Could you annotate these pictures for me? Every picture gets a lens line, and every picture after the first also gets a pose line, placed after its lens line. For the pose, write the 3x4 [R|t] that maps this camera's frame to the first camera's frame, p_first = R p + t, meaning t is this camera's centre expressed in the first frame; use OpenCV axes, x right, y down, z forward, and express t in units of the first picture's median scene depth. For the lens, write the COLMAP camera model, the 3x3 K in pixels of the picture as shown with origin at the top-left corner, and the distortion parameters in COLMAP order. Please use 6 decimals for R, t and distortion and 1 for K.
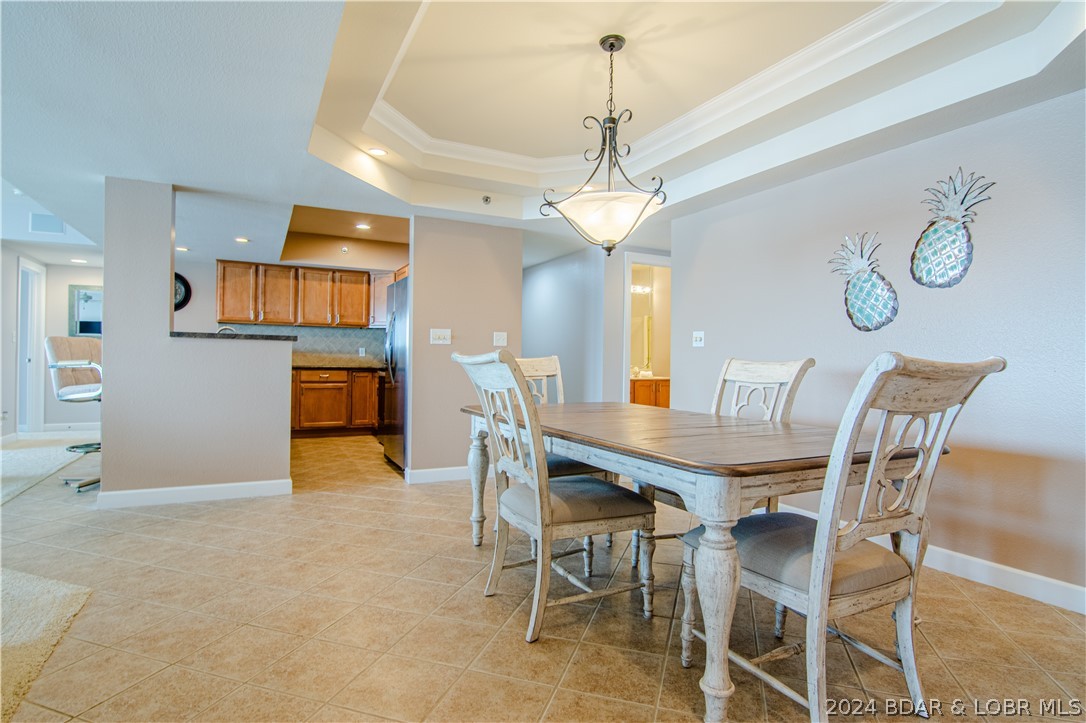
lens RADIAL K [[559.9, 0, 541.0], [0, 559.9, 364.2], [0, 0, 1]] dist [-0.011386, -0.003250]
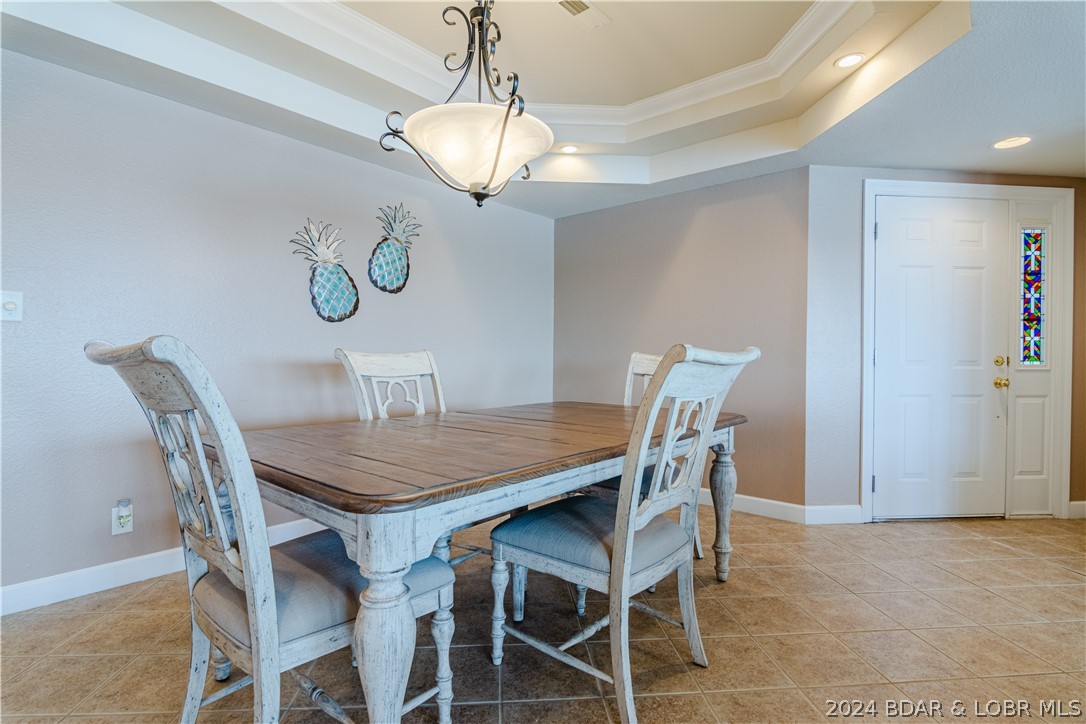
lens RADIAL K [[521.5, 0, 547.0], [0, 521.5, 359.8], [0, 0, 1]] dist [-0.008750, -0.003778]
pose [[-0.405063, -0.023108, 0.913997, -0.198869], [-0.003839, 0.999715, 0.023574, -0.005982], [-0.914281, 0.006040, -0.405036, 0.456139]]
